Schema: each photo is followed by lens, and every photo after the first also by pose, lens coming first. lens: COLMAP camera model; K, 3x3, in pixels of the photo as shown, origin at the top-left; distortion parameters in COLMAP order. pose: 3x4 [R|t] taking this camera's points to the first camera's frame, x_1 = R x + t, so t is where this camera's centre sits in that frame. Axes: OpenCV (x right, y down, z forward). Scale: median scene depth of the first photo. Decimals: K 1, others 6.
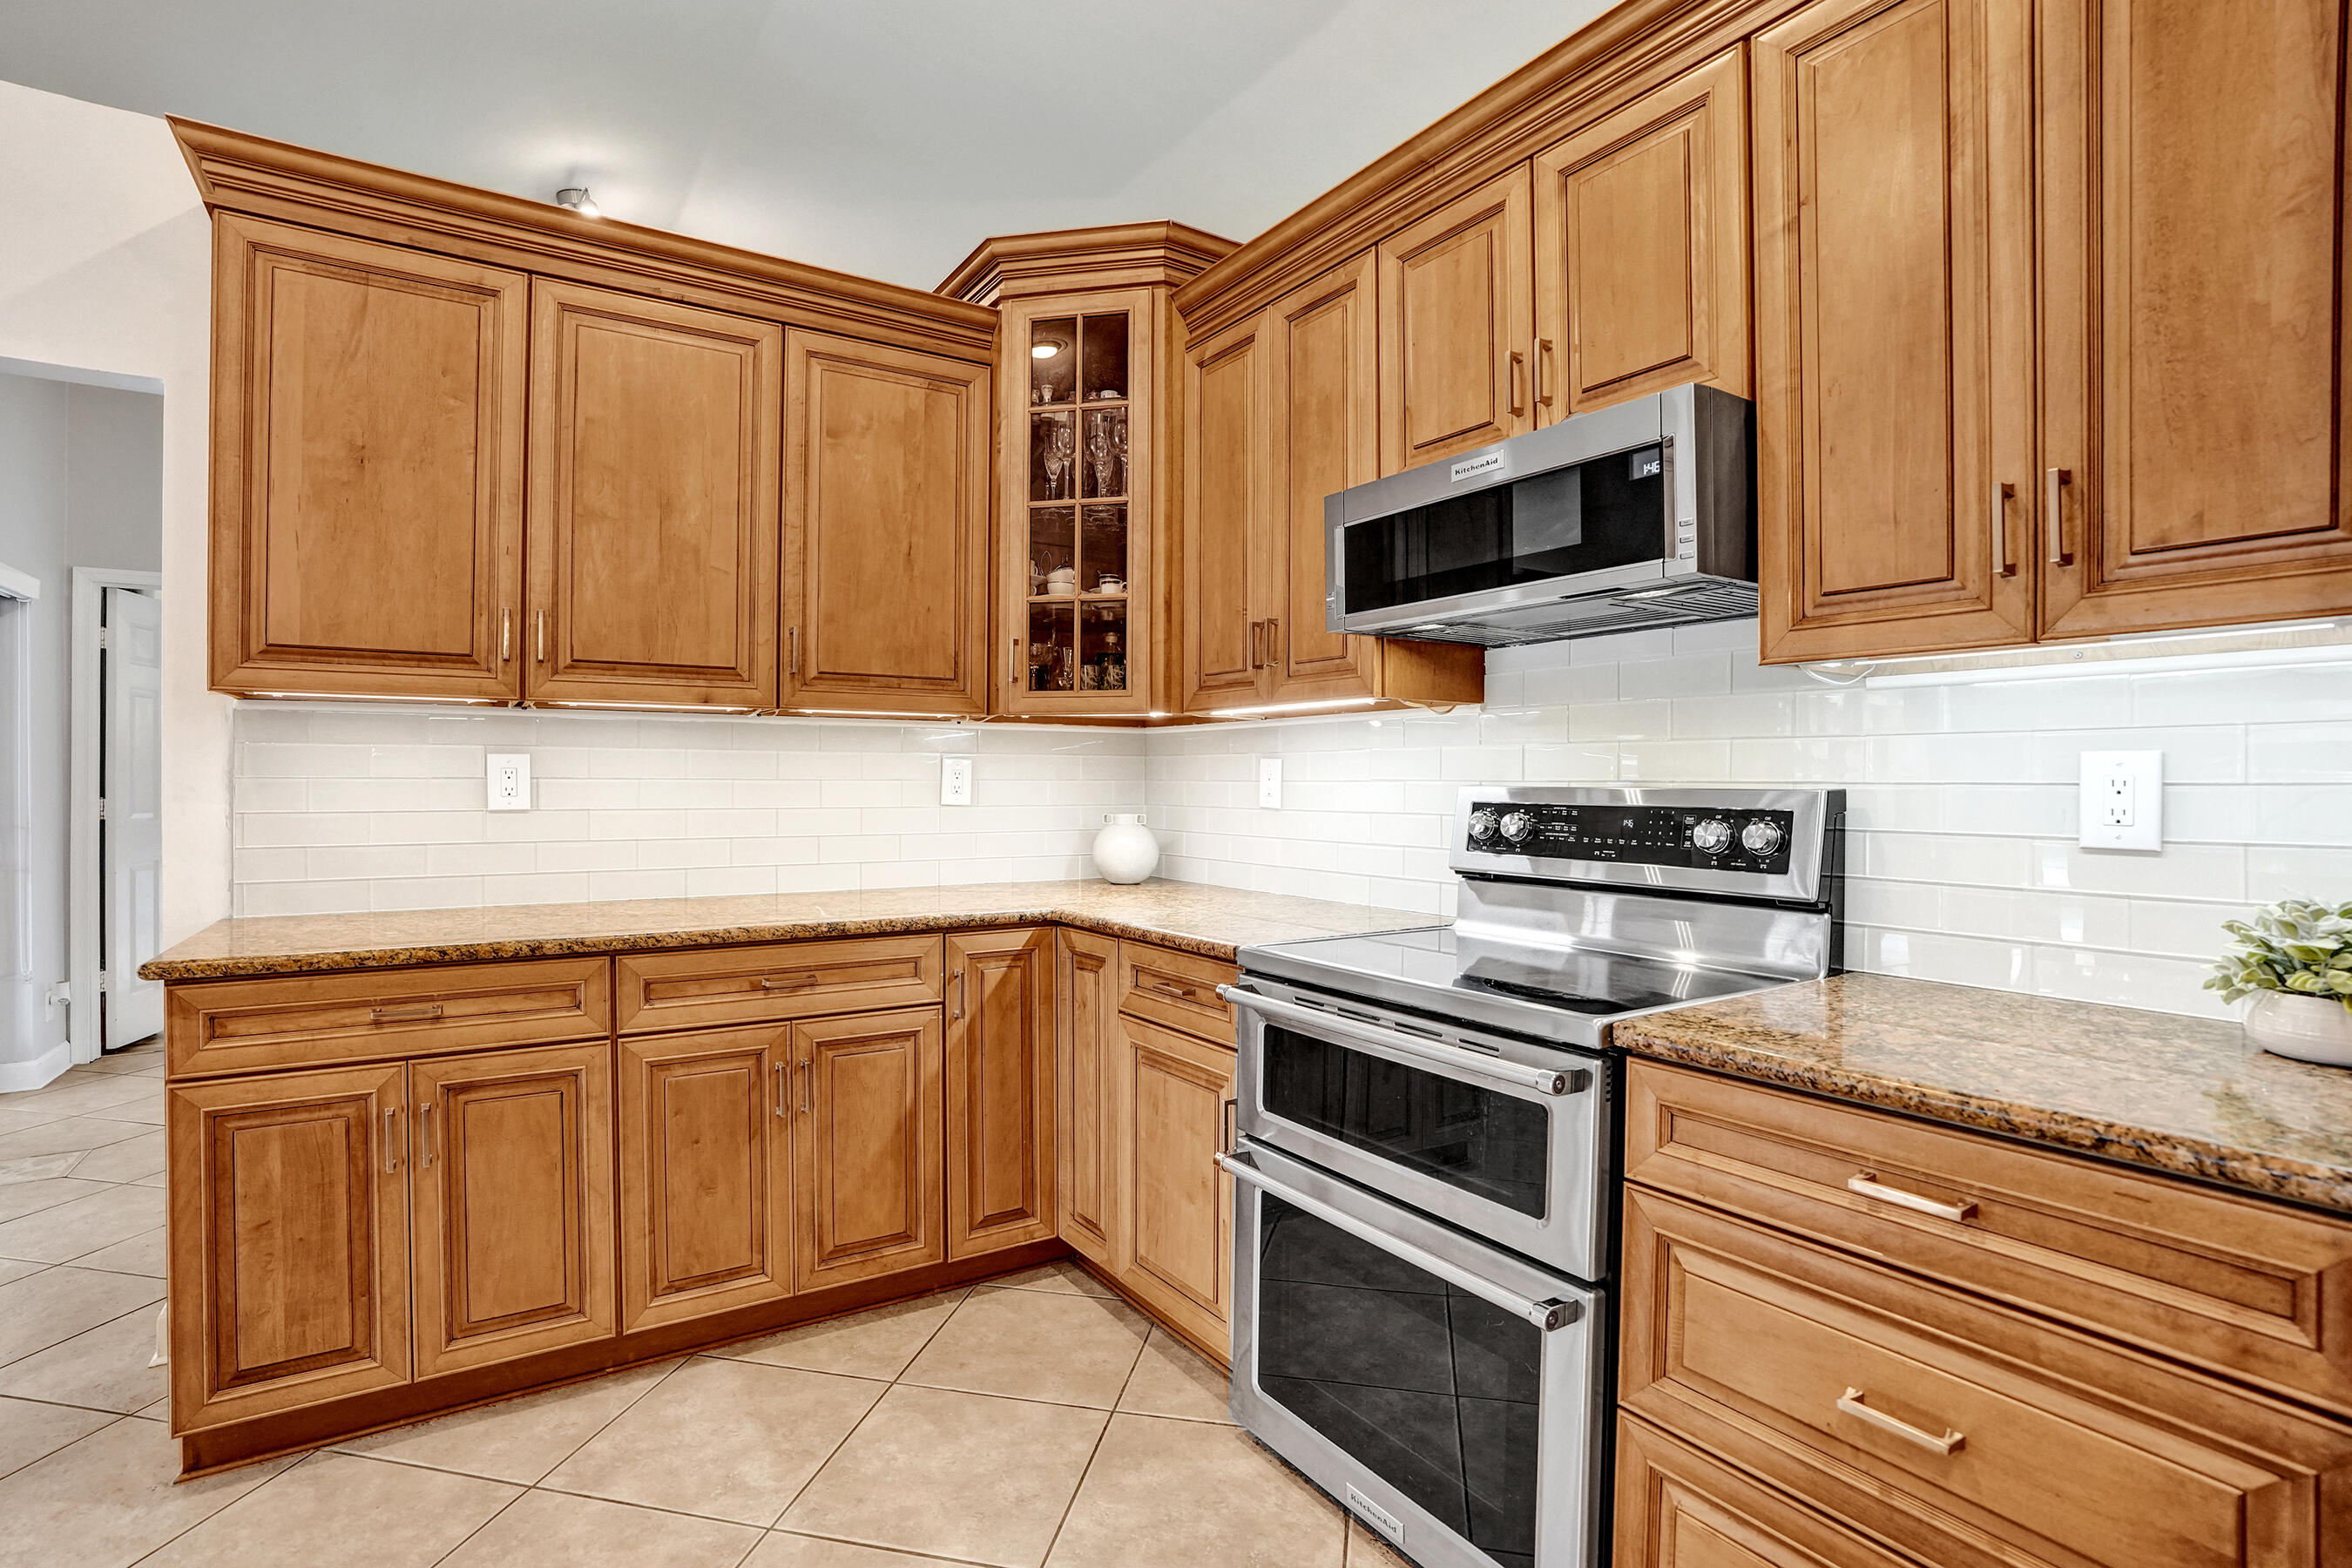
lens RADIAL K [[1096.7, 0, 1171.0], [0, 1096.7, 782.8], [0, 0, 1]] dist [-0.071416, 0.026843]
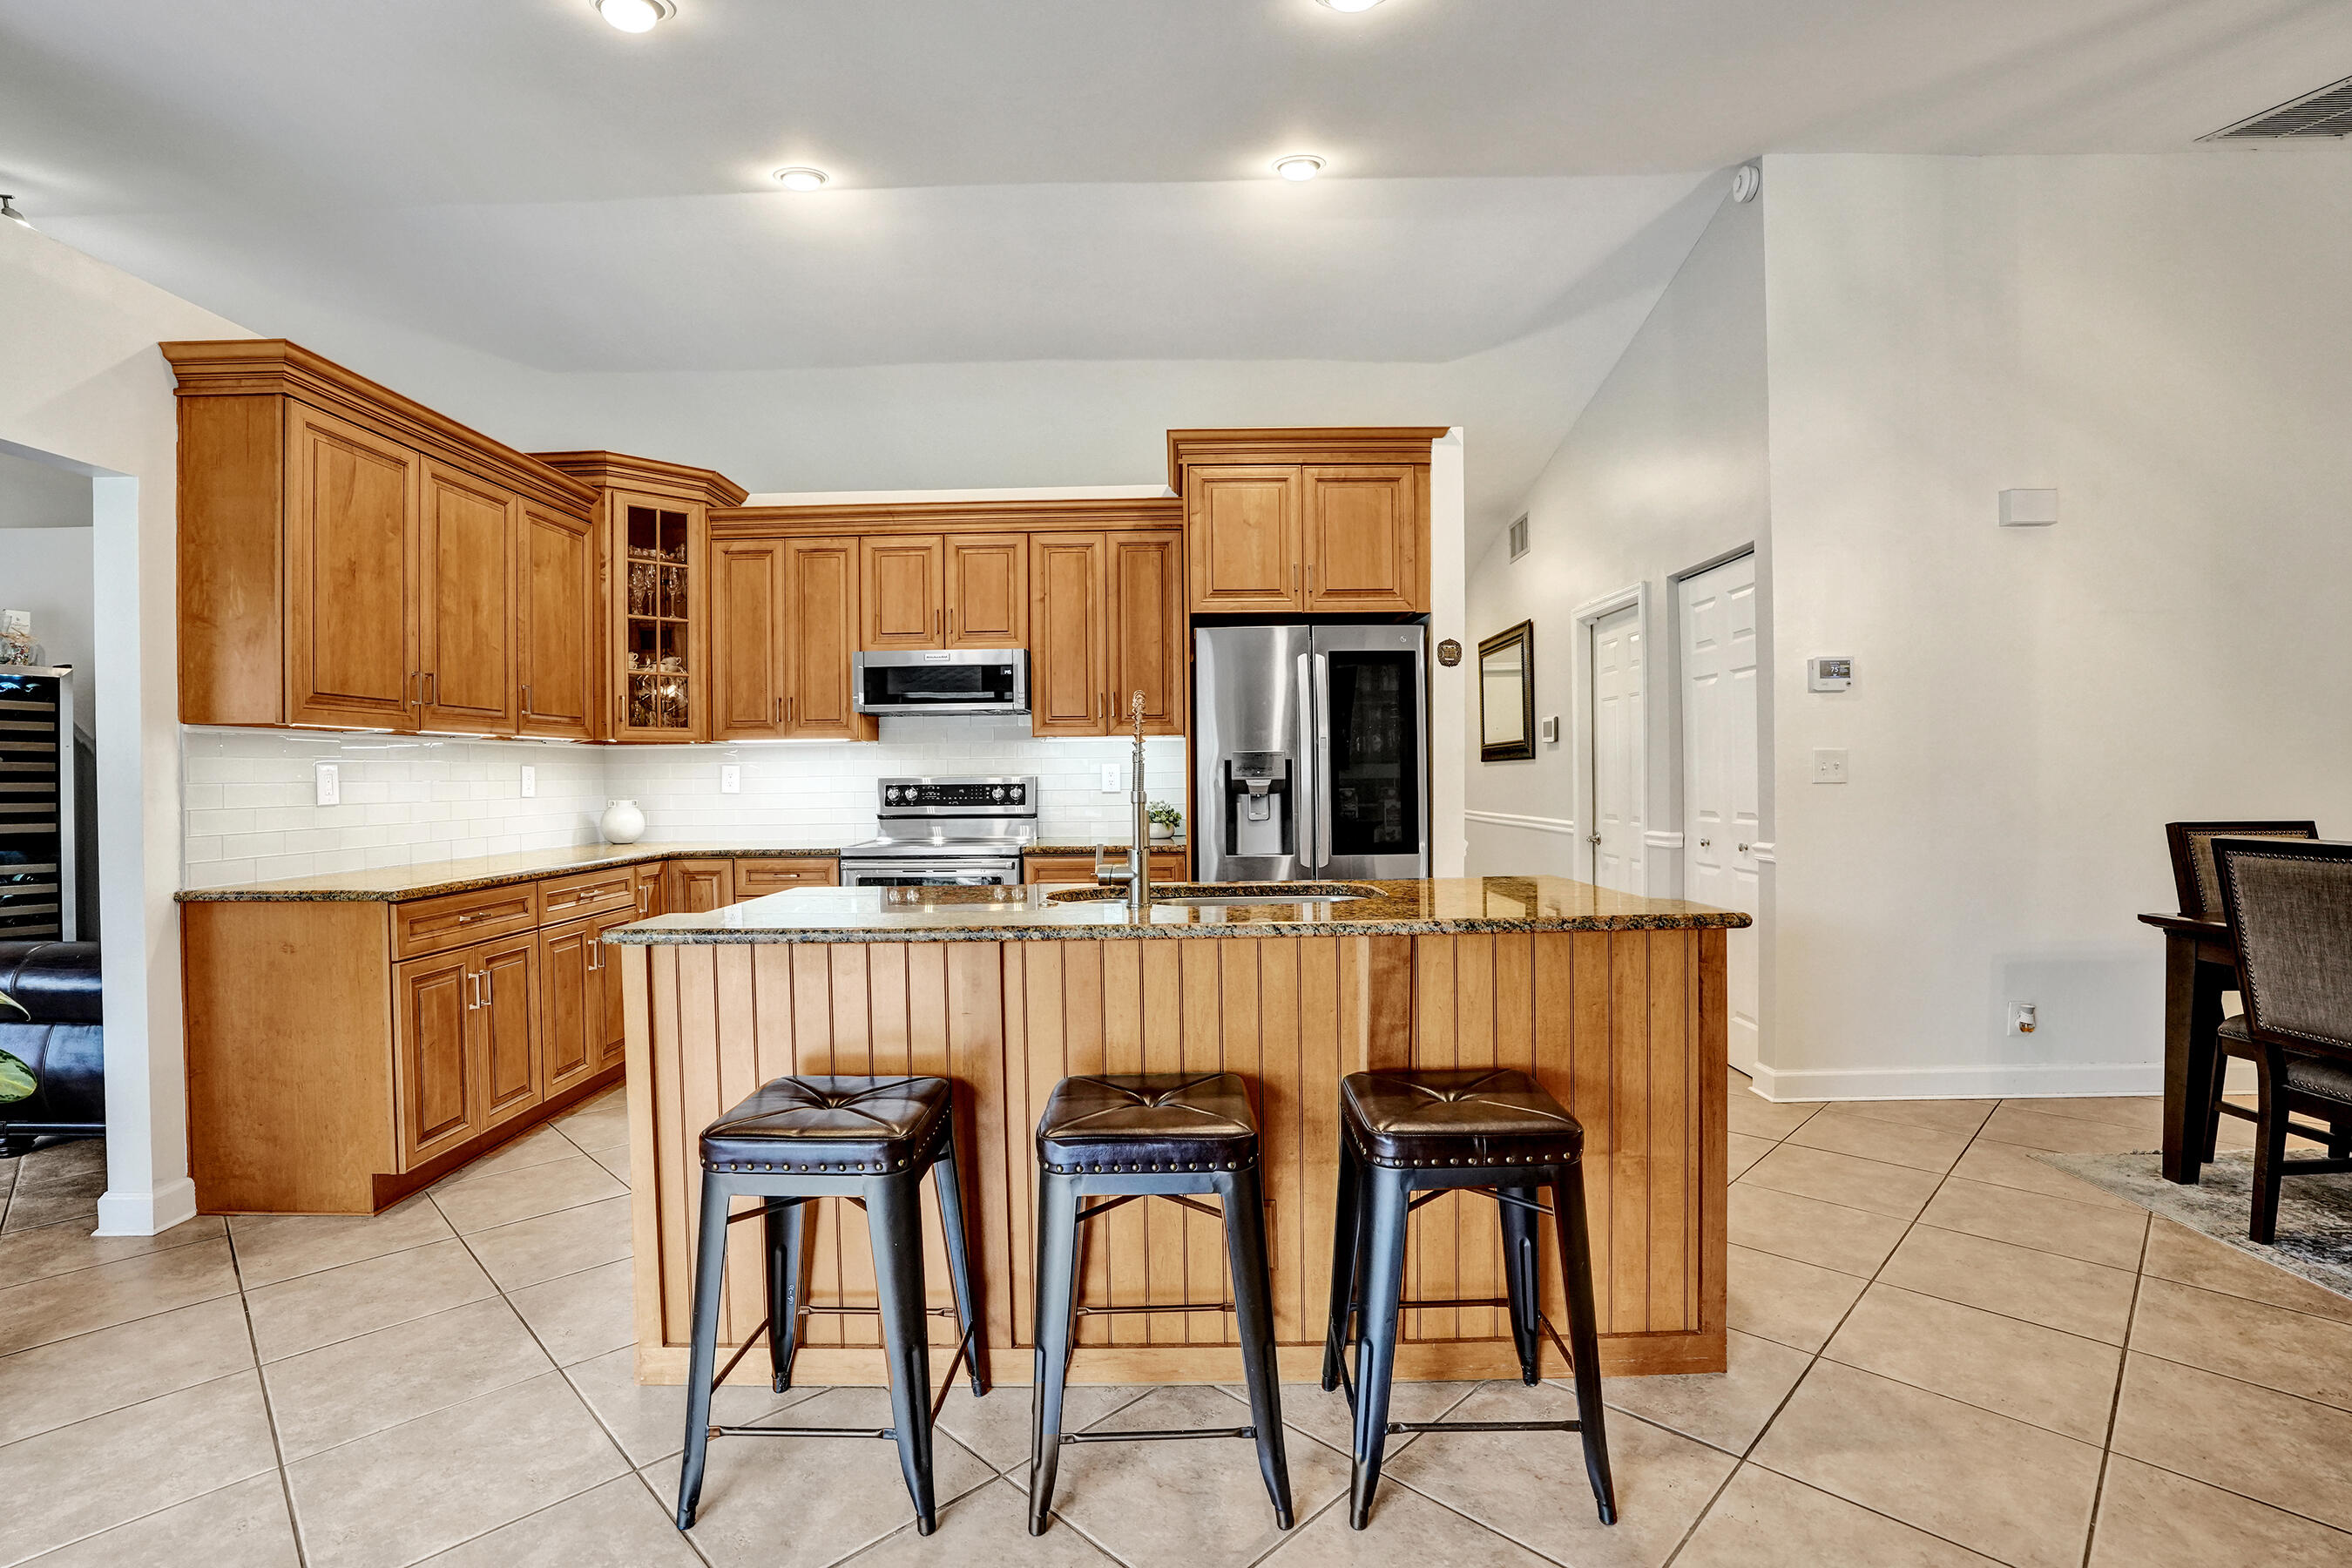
lens RADIAL K [[1096.7, 0, 1171.0], [0, 1096.7, 782.8], [0, 0, 1]] dist [-0.071416, 0.026843]
pose [[0.548931, -0.015977, 0.835715, -1.378359], [0.016160, 0.999833, 0.008499, 0.003232], [-0.835711, 0.008840, 0.549098, -0.794937]]
